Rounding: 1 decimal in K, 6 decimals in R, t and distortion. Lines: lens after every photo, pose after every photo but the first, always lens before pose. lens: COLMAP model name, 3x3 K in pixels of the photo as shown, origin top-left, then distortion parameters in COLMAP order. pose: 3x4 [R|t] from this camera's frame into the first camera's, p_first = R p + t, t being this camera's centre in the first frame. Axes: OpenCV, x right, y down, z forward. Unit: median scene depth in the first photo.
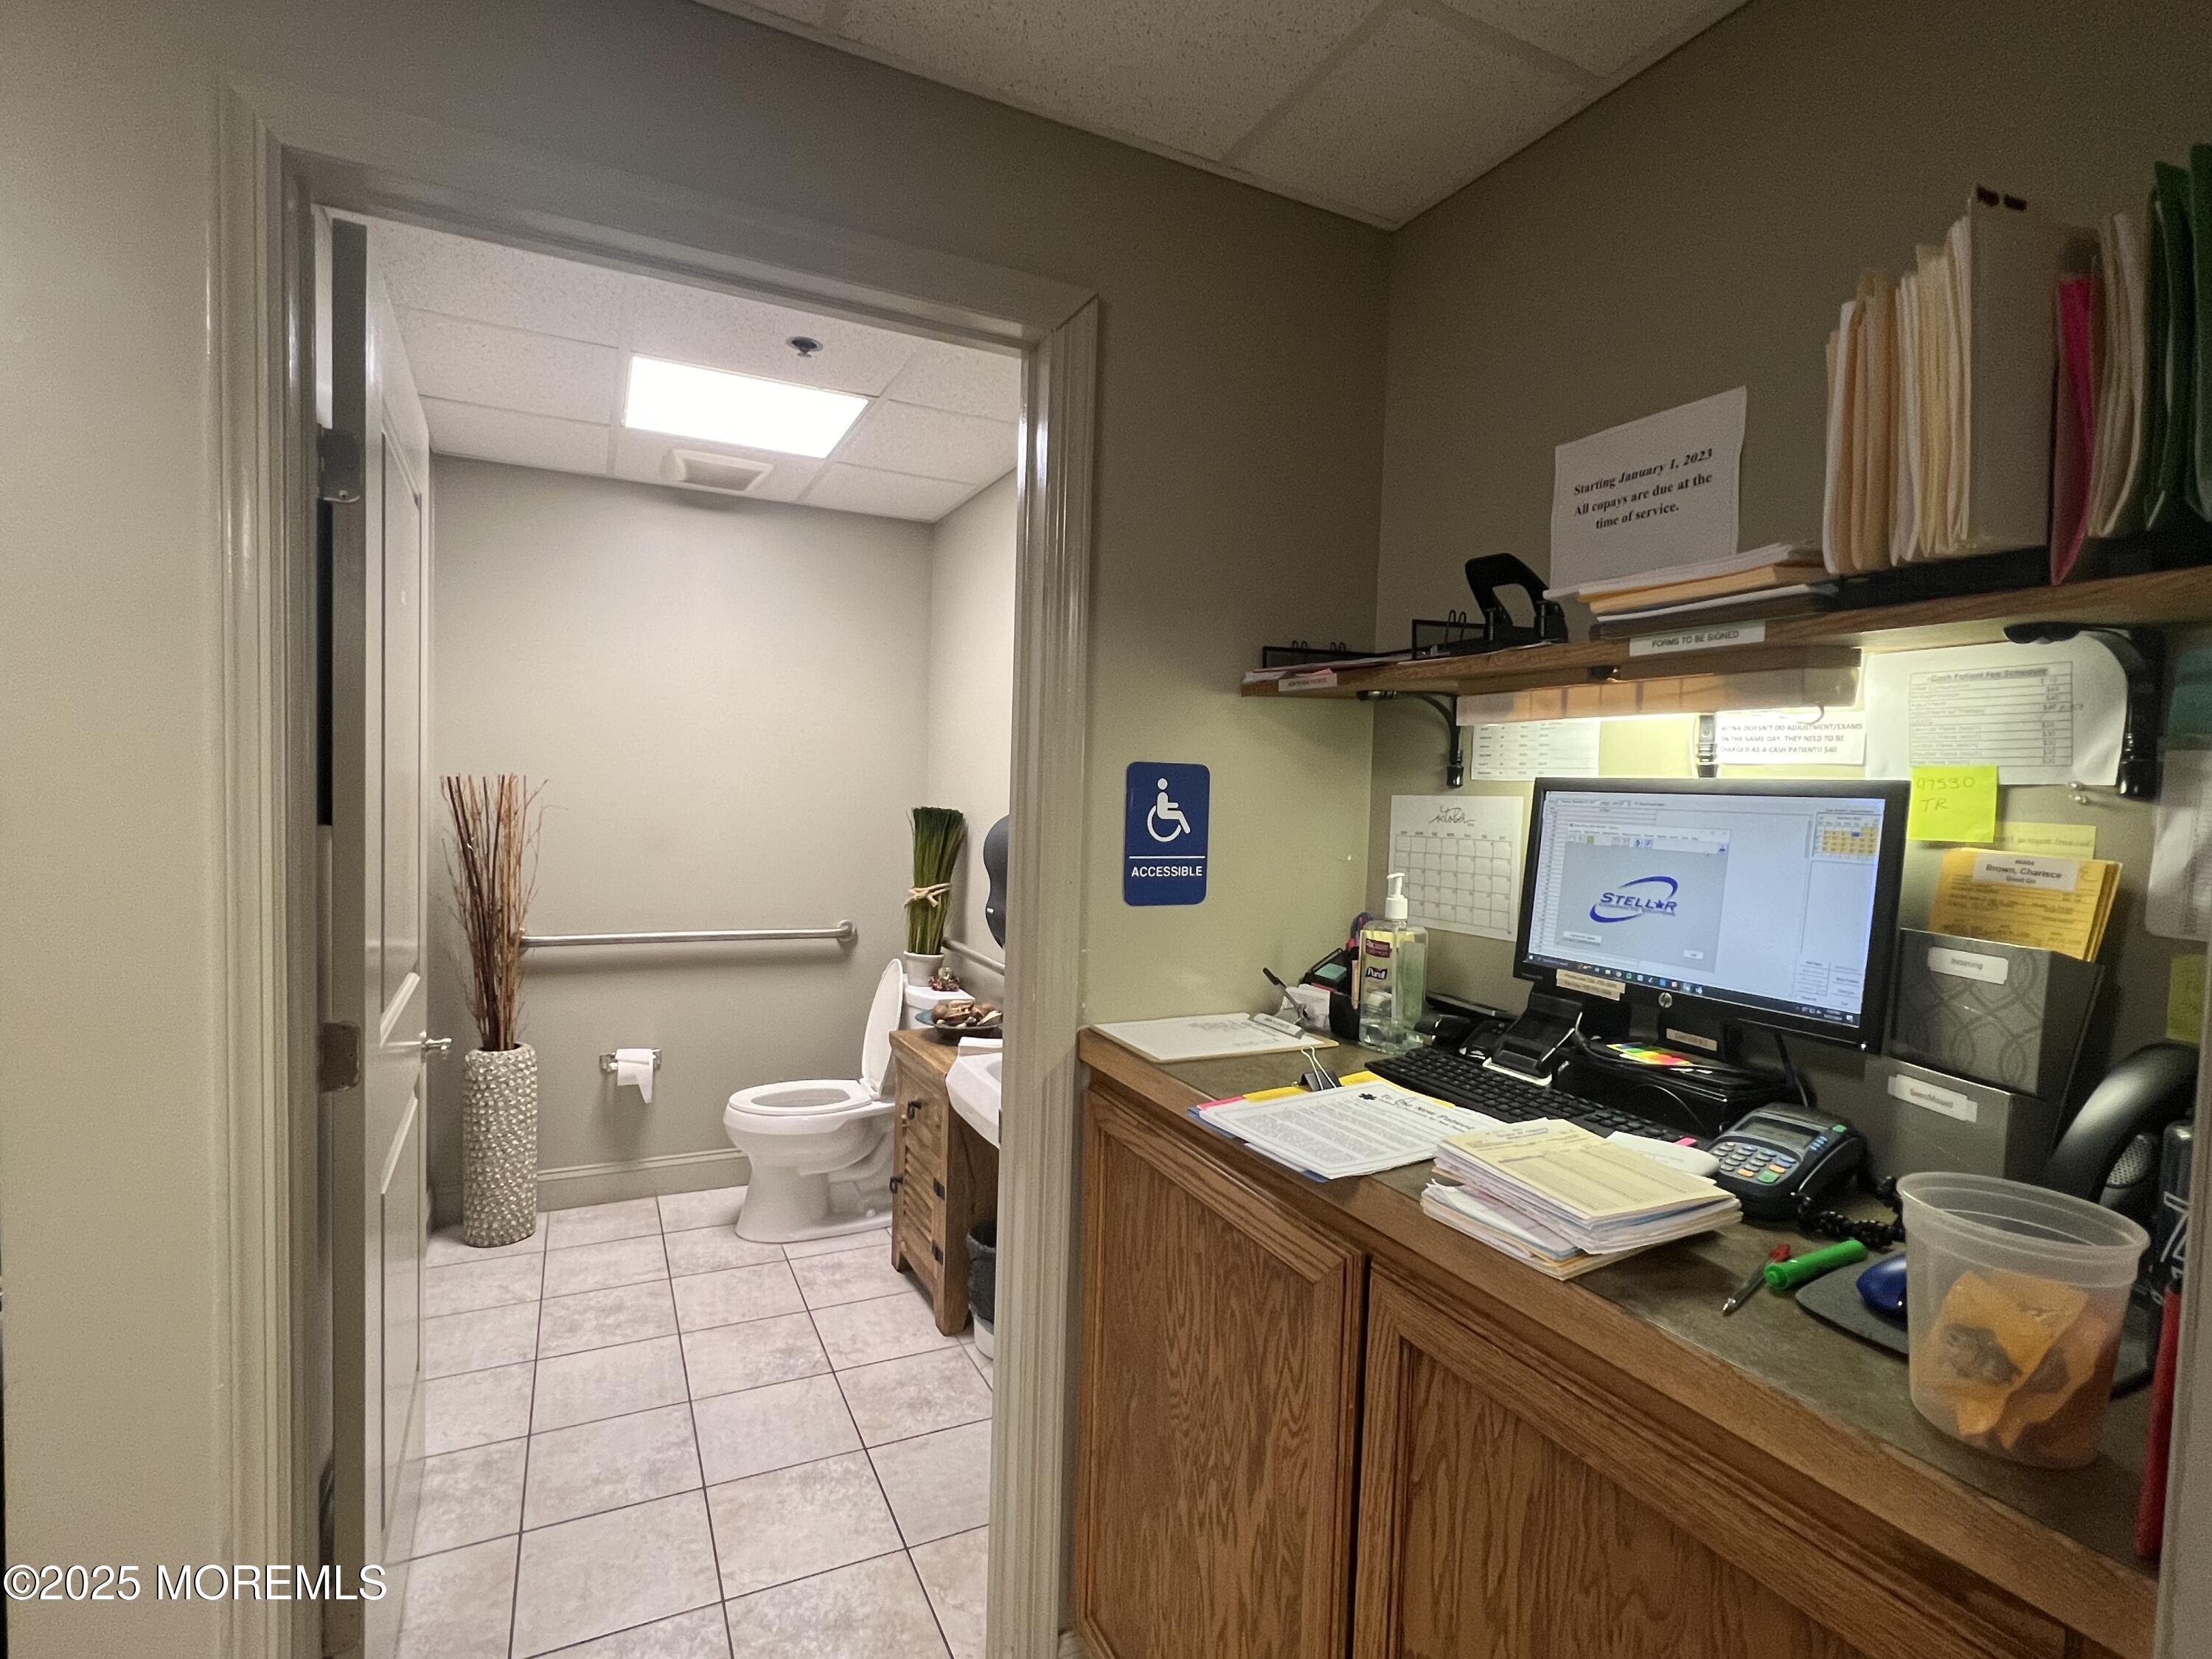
lens RADIAL K [[1052.2, 0, 1092.6], [0, 1052.2, 828.1], [0, 0, 1]] dist [-0.001876, 0.000974]
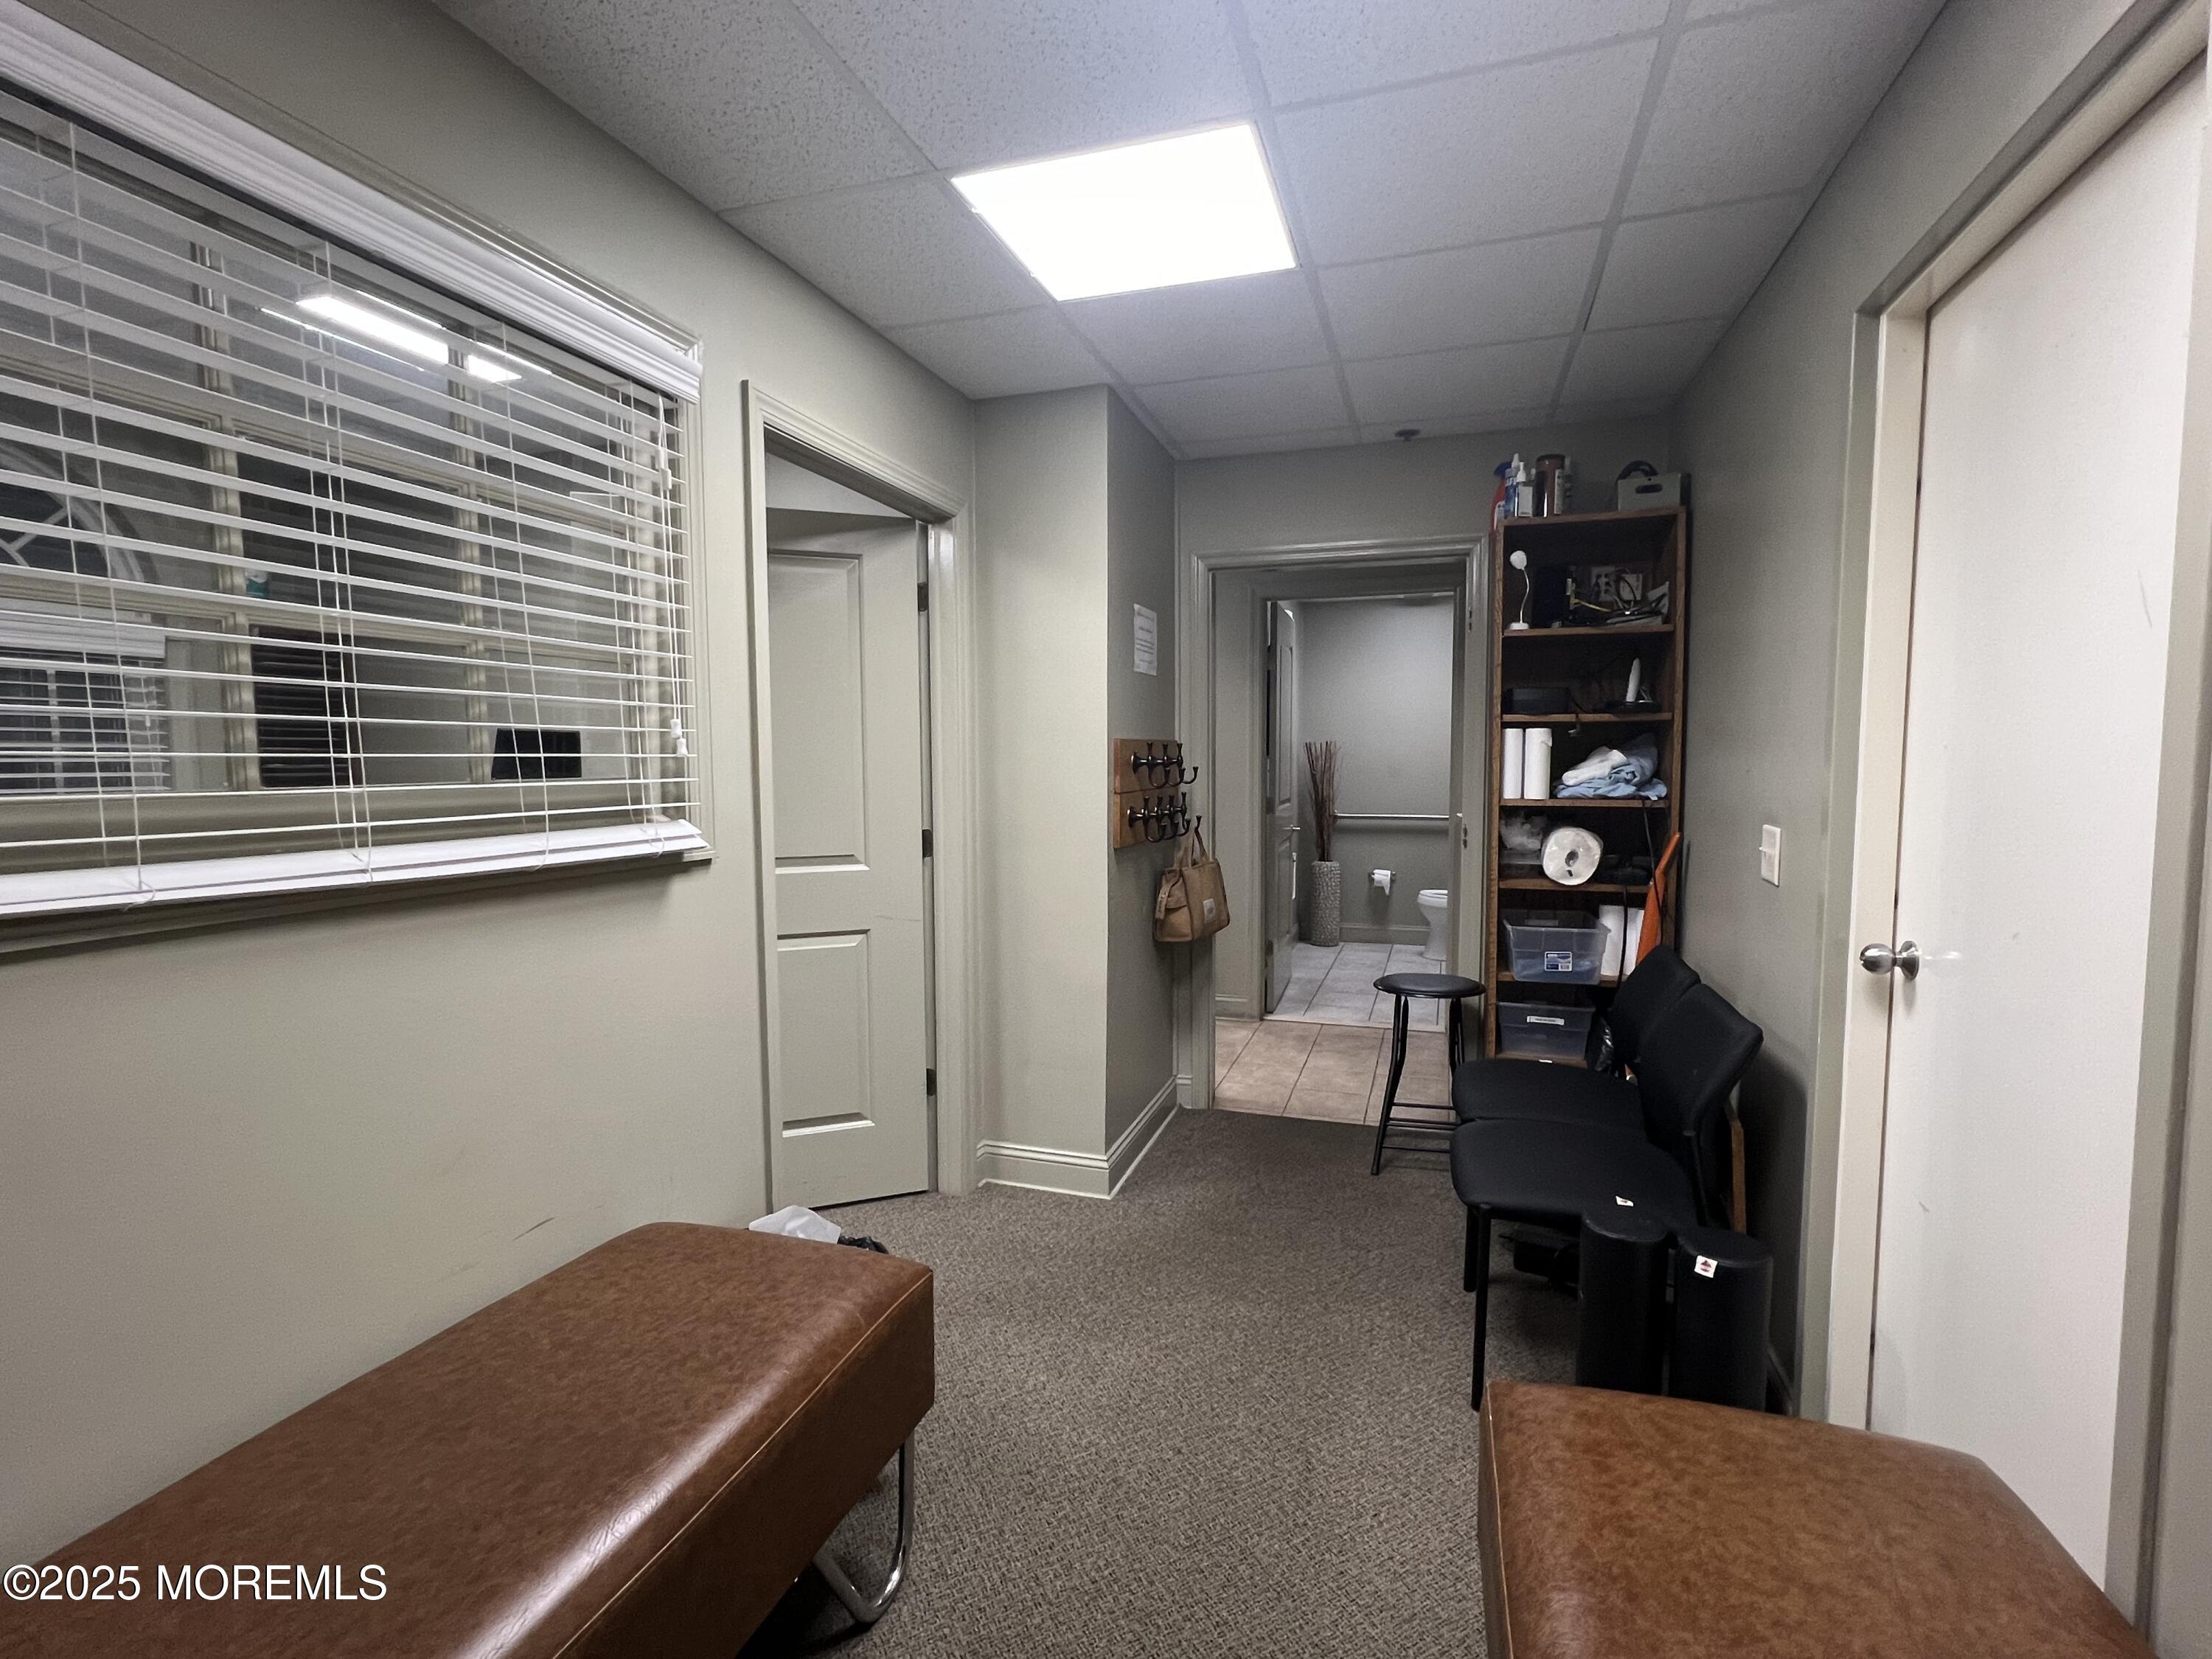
lens RADIAL K [[1052.2, 0, 1106.3], [0, 1052.2, 839.5], [0, 0, 1]] dist [-0.001876, 0.000974]
pose [[0.719860, 0.024968, -0.693670, 1.358943], [-0.003383, 0.999467, 0.032464, 0.182073], [0.694111, -0.021023, 0.719561, -1.948667]]
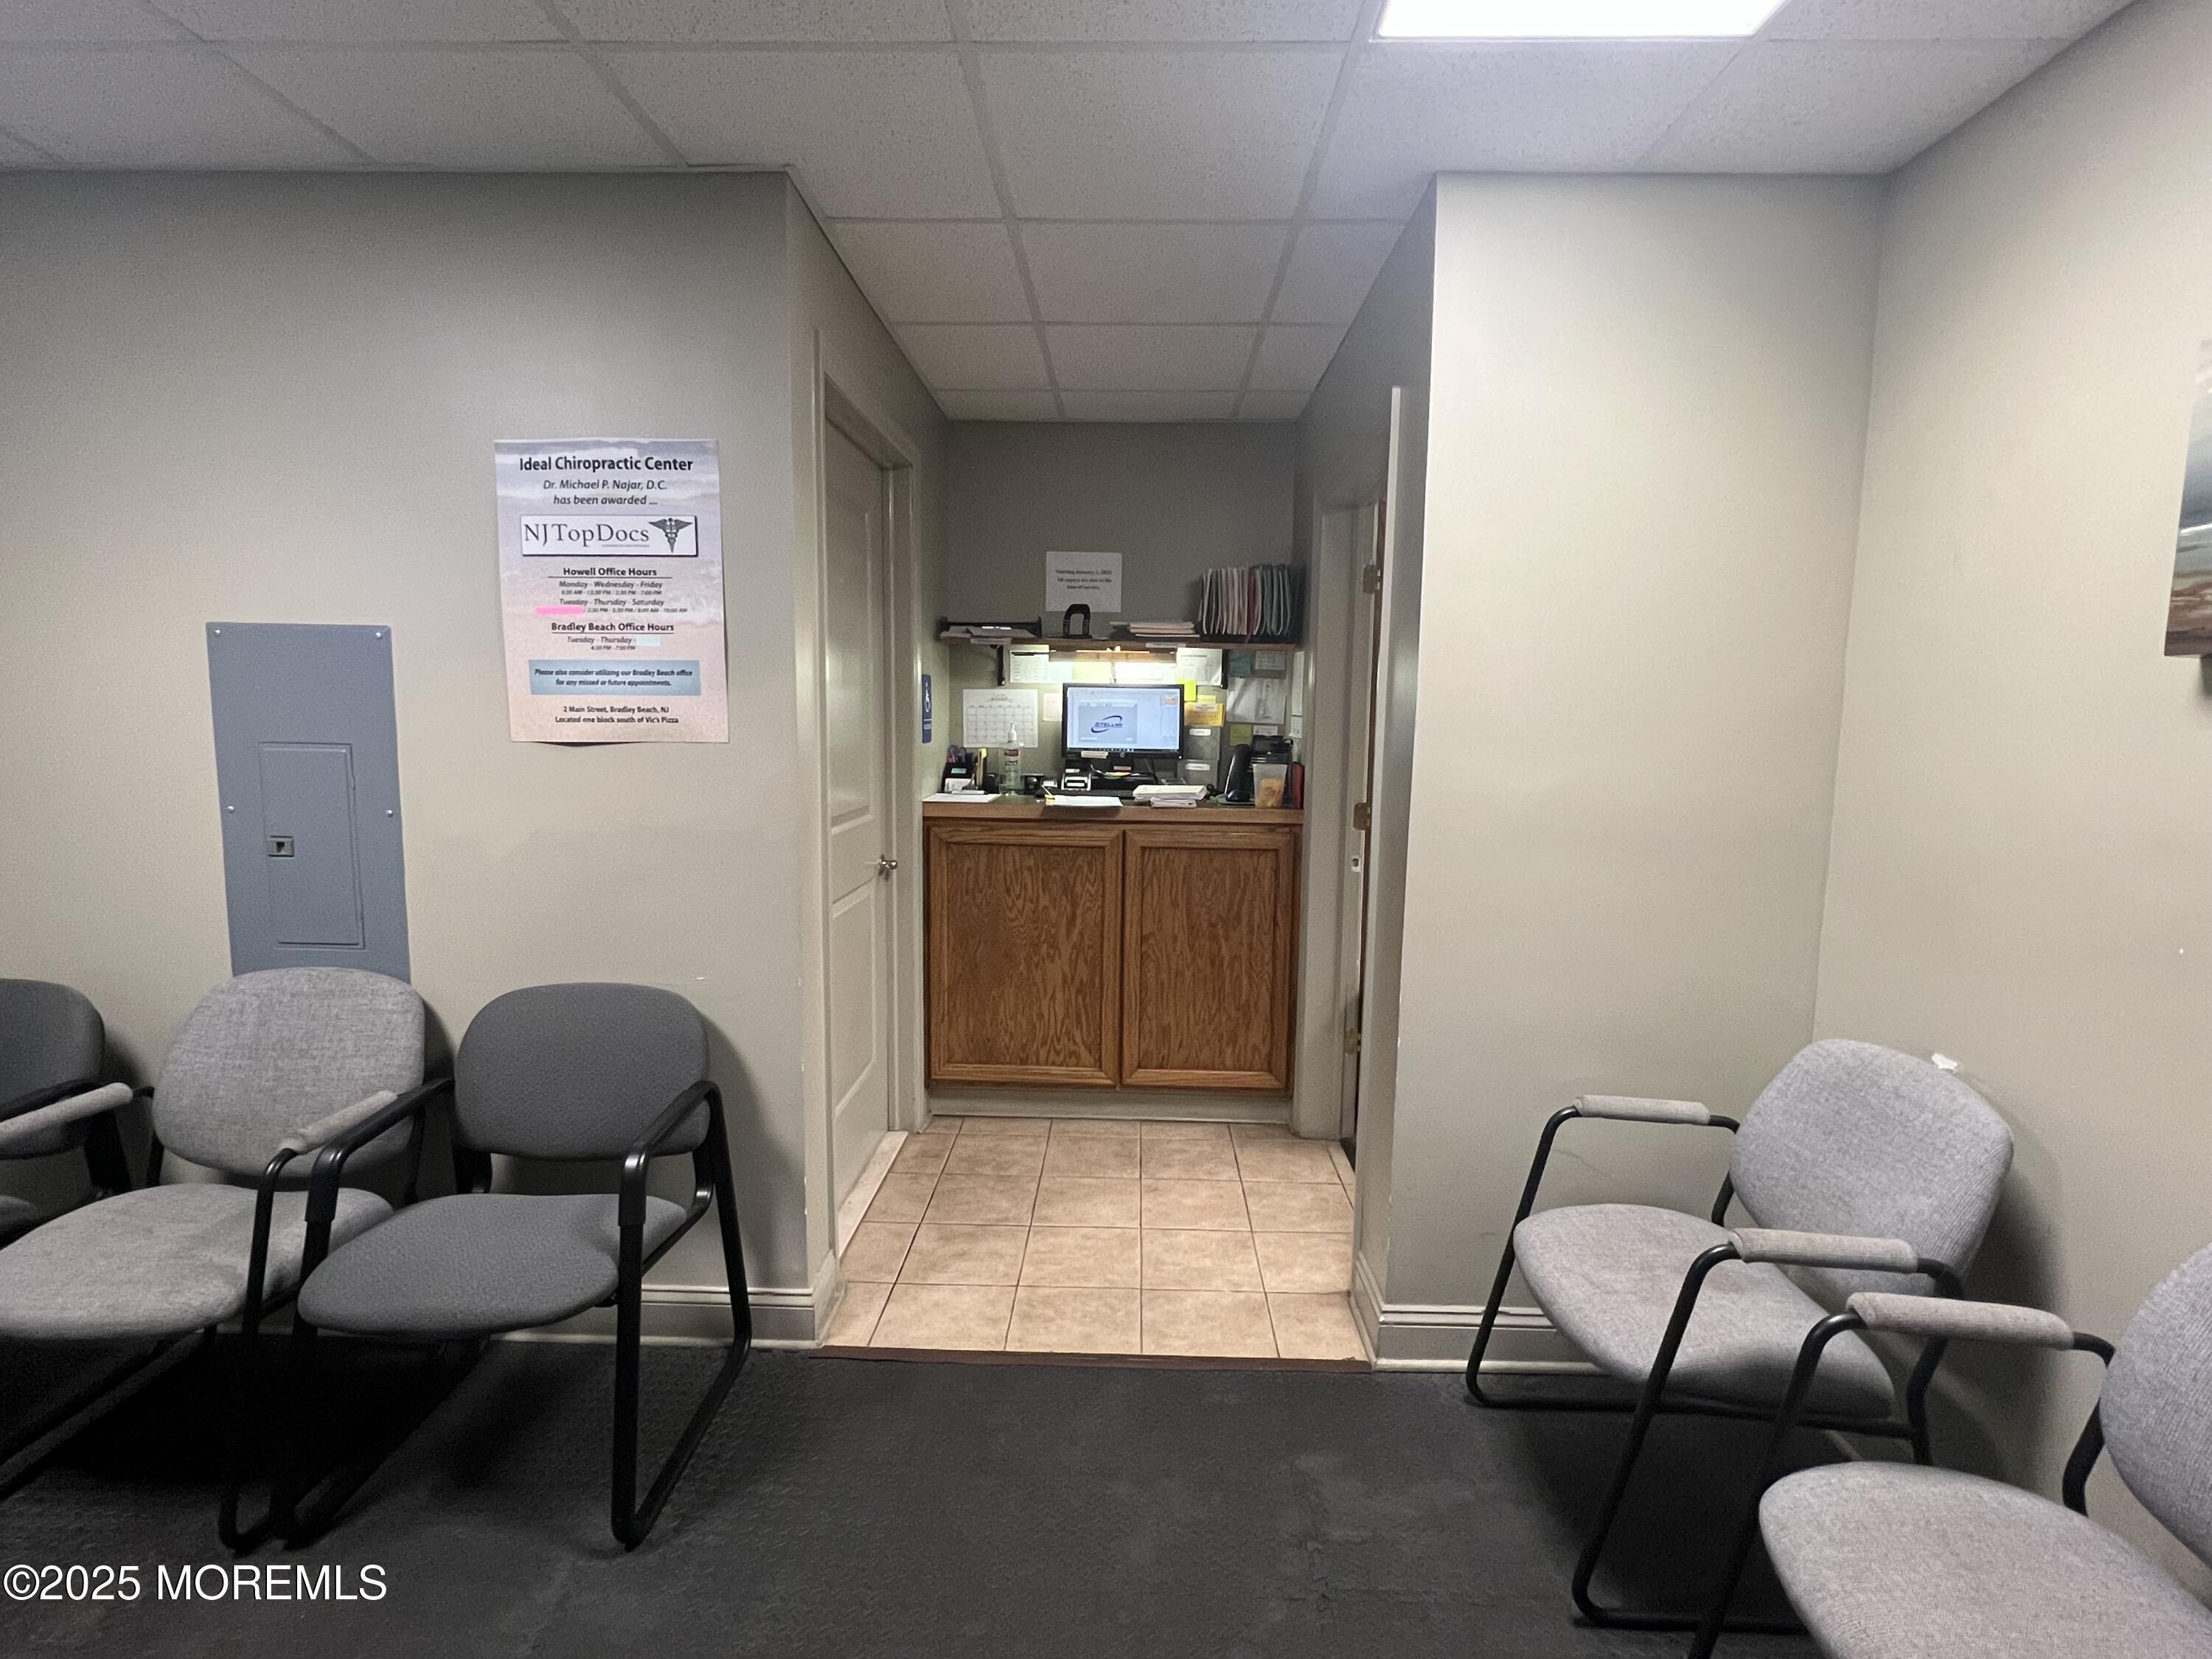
lens RADIAL K [[1052.2, 0, 1104.3], [0, 1052.2, 830.2], [0, 0, 1]] dist [-0.001876, 0.000974]
pose [[0.467857, -0.123591, 0.875120, -1.702692], [0.034621, 0.991977, 0.121585, 0.003021], [-0.883126, -0.026587, 0.468382, -0.315356]]
